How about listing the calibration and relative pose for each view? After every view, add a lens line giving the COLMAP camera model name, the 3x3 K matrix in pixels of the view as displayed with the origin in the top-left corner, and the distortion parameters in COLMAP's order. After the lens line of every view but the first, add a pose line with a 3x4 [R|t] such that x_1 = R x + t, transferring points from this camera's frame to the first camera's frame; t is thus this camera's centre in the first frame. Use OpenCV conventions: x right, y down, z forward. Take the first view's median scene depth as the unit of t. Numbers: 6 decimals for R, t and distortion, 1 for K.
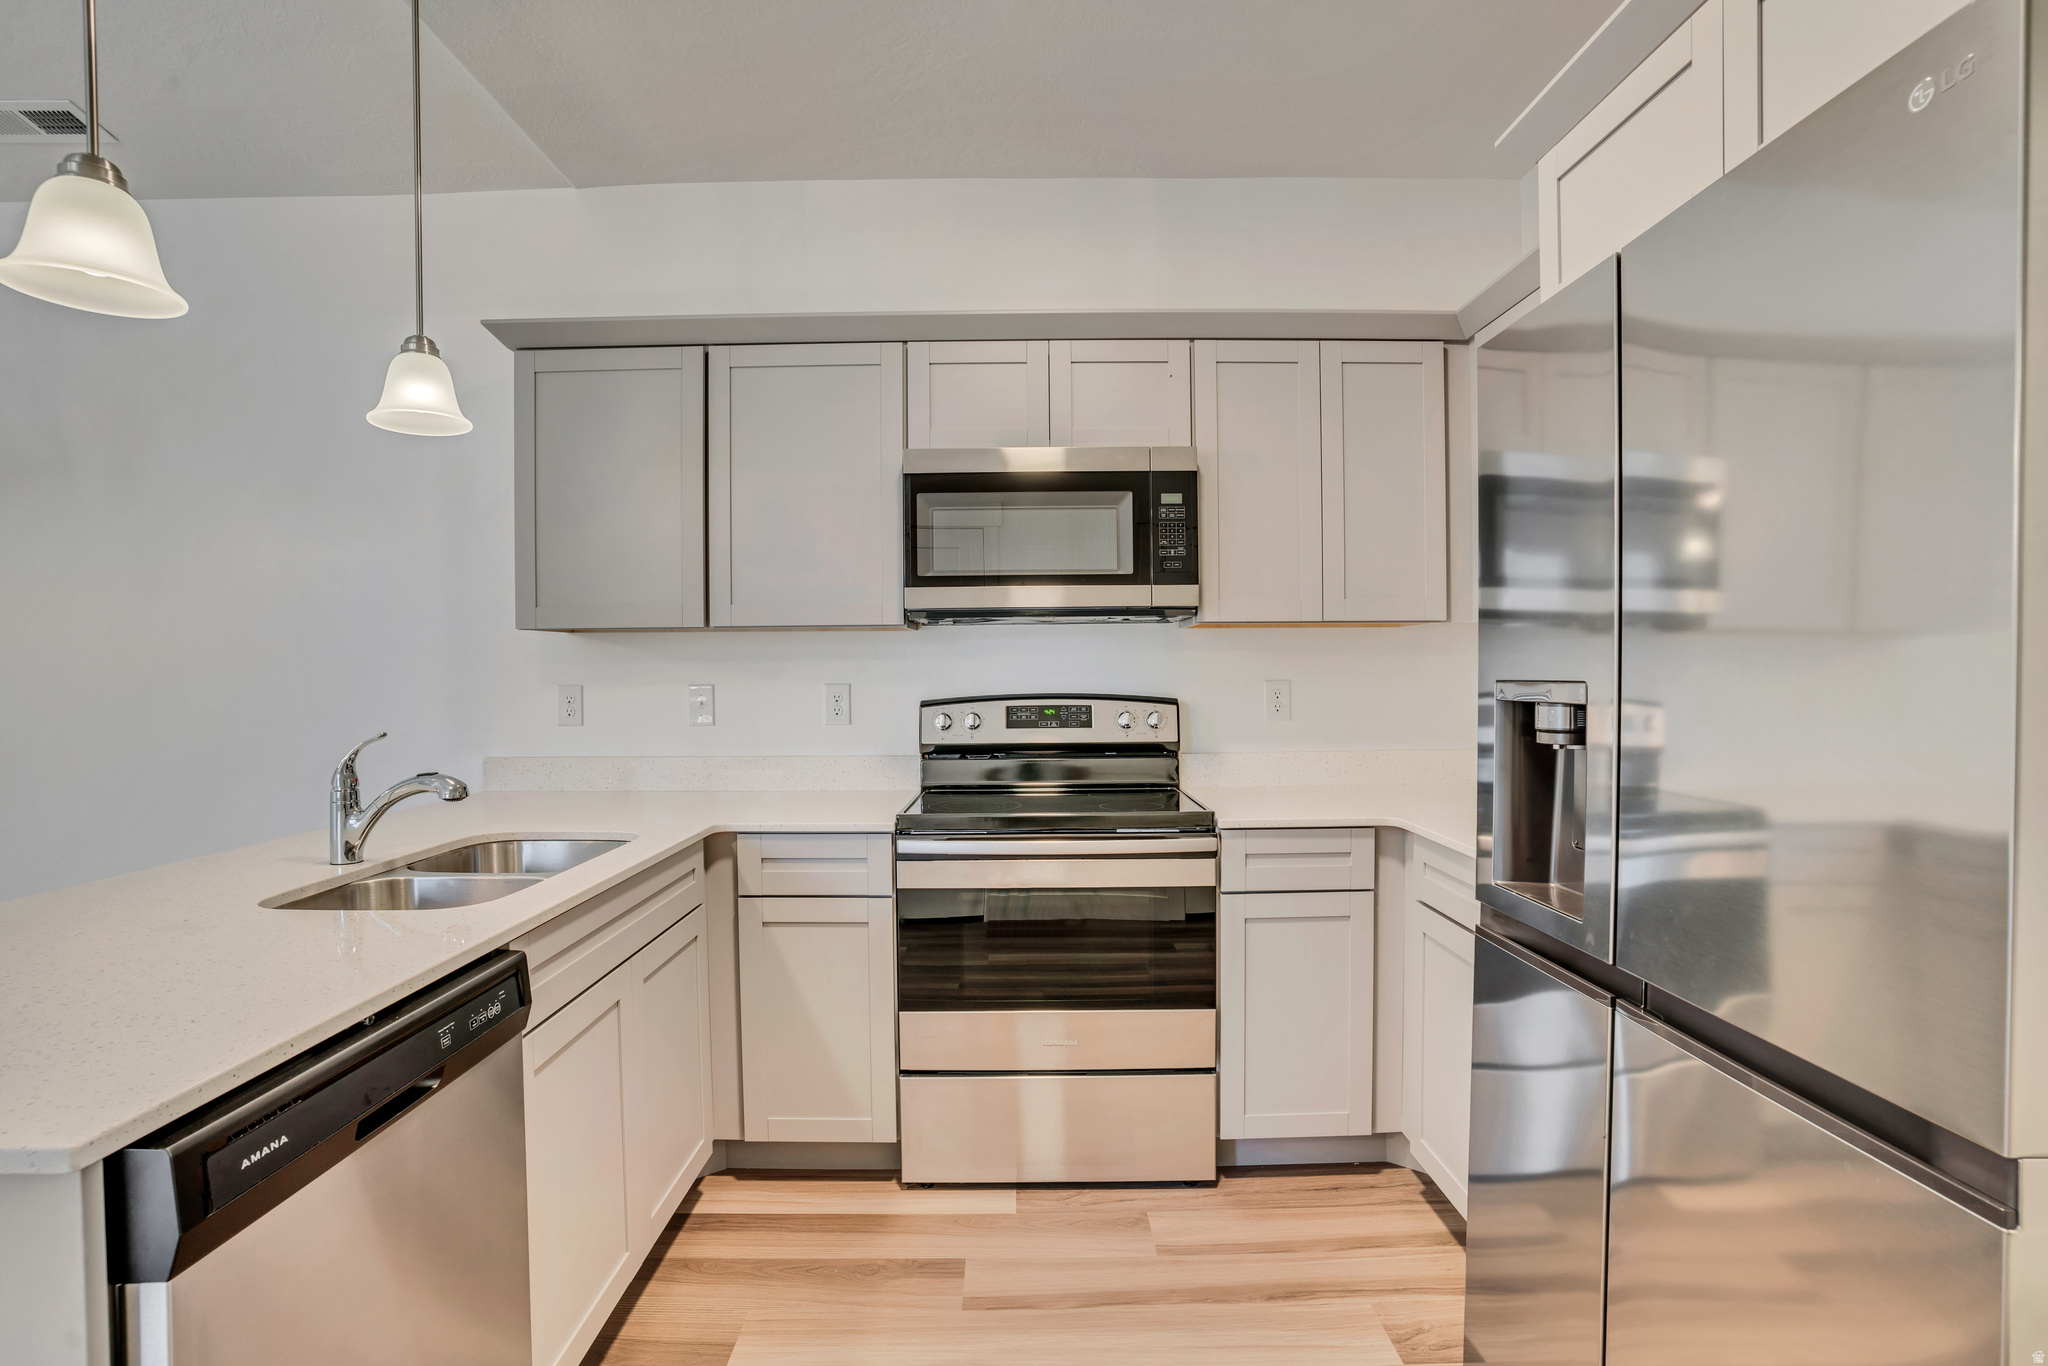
lens RADIAL K [[1016.4, 0, 1024.0], [0, 1016.4, 683.0], [0, 0, 1]] dist [-0.069405, 0.031883]
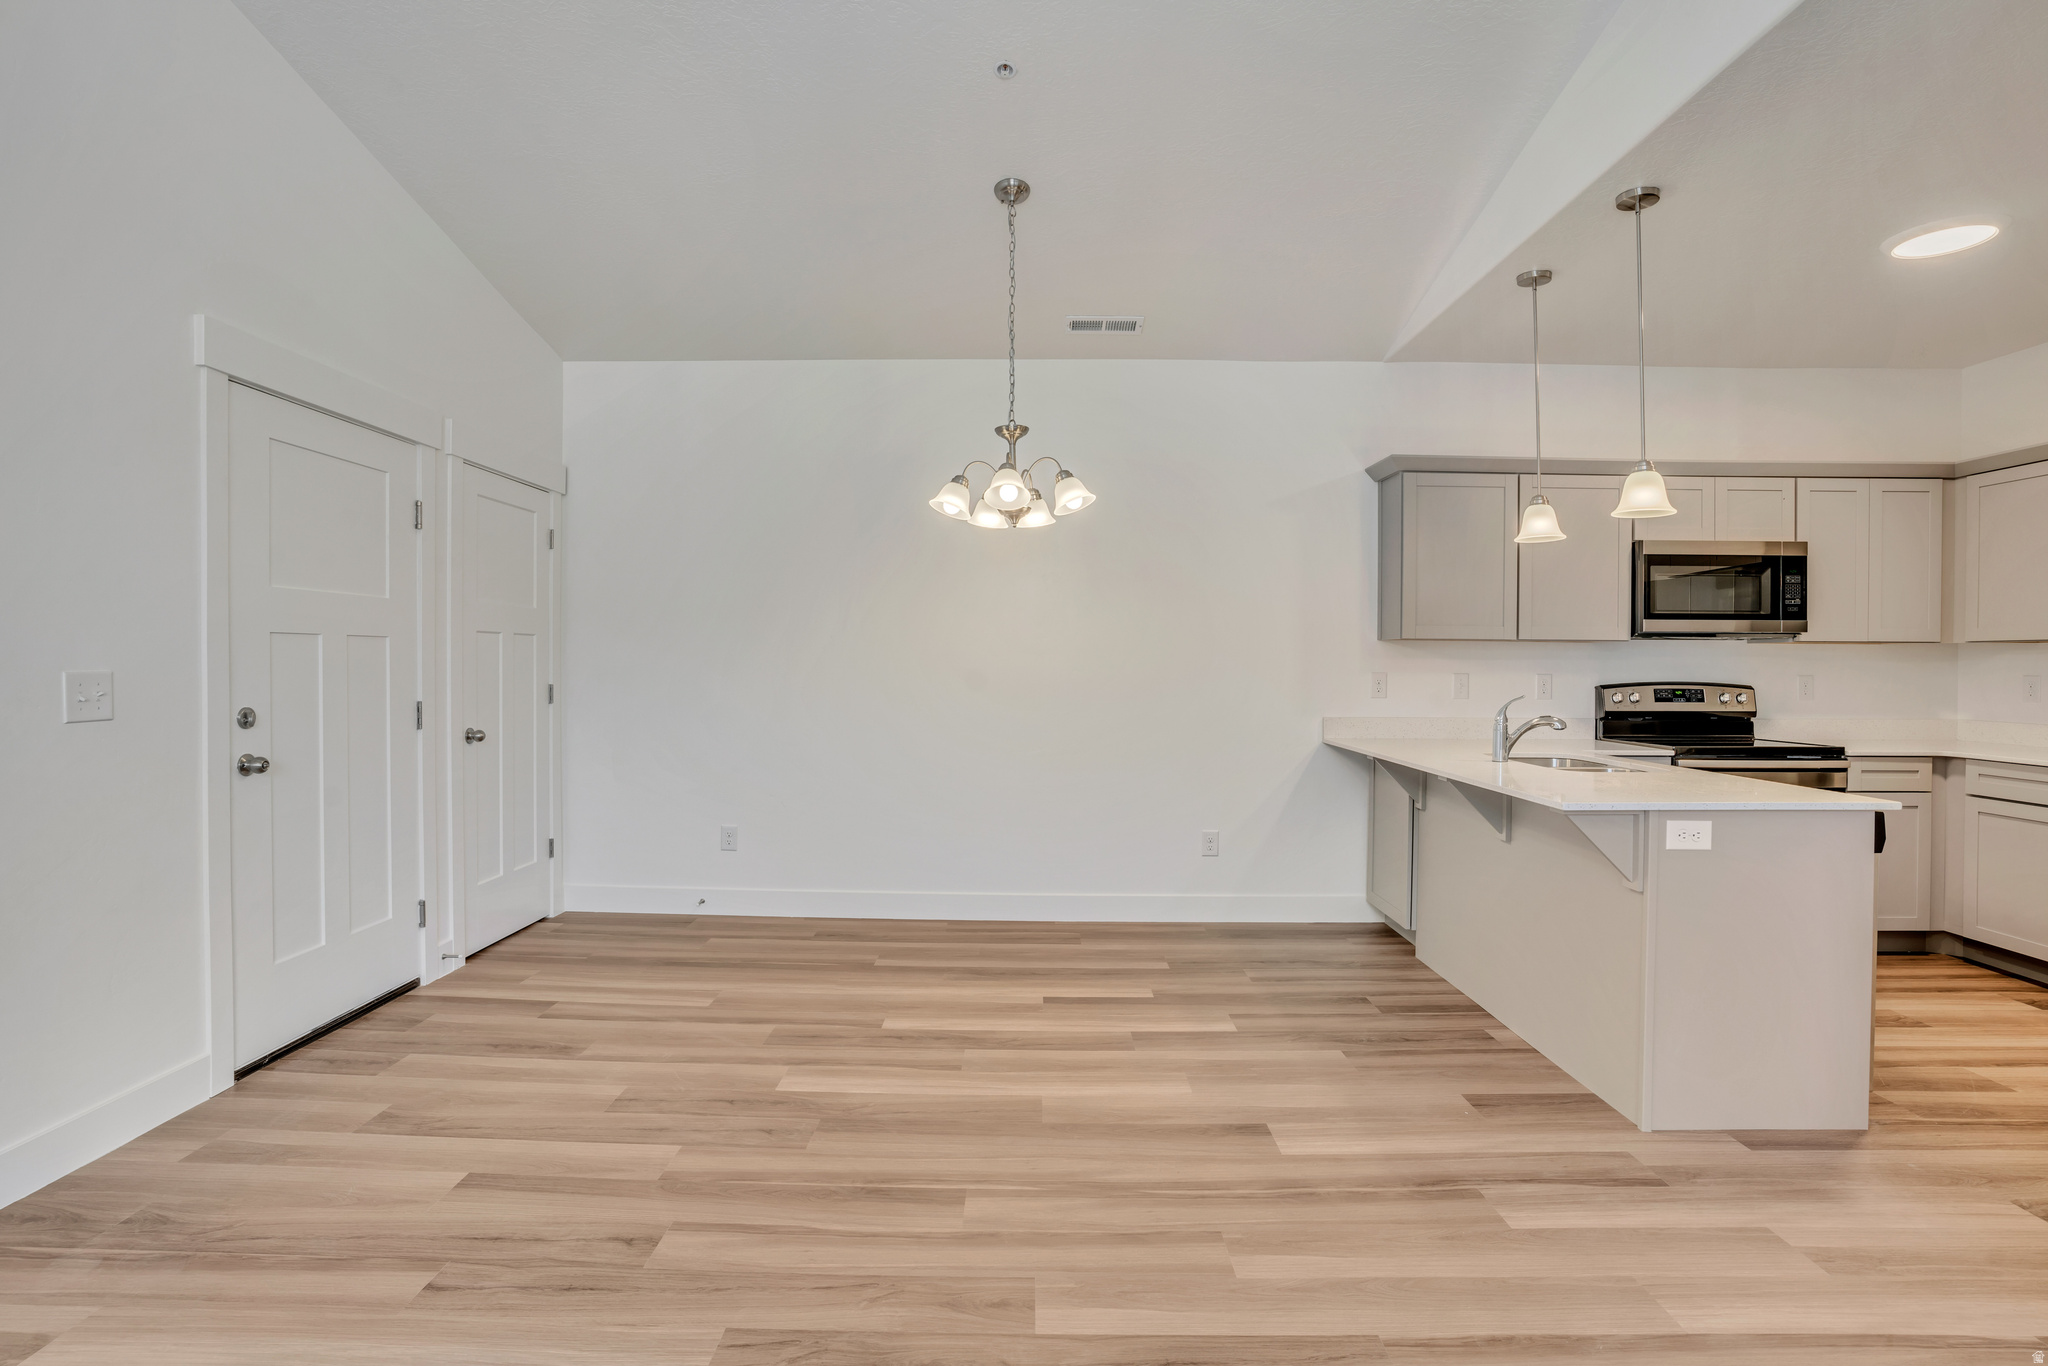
lens RADIAL K [[1016.4, 0, 1024.0], [0, 1016.4, 683.0], [0, 0, 1]] dist [-0.069405, 0.031883]
pose [[0.999523, 0.014799, -0.027103, -1.019368], [-0.014569, 0.999856, 0.008655, 0.014298], [0.027227, -0.008256, 0.999595, -0.667502]]
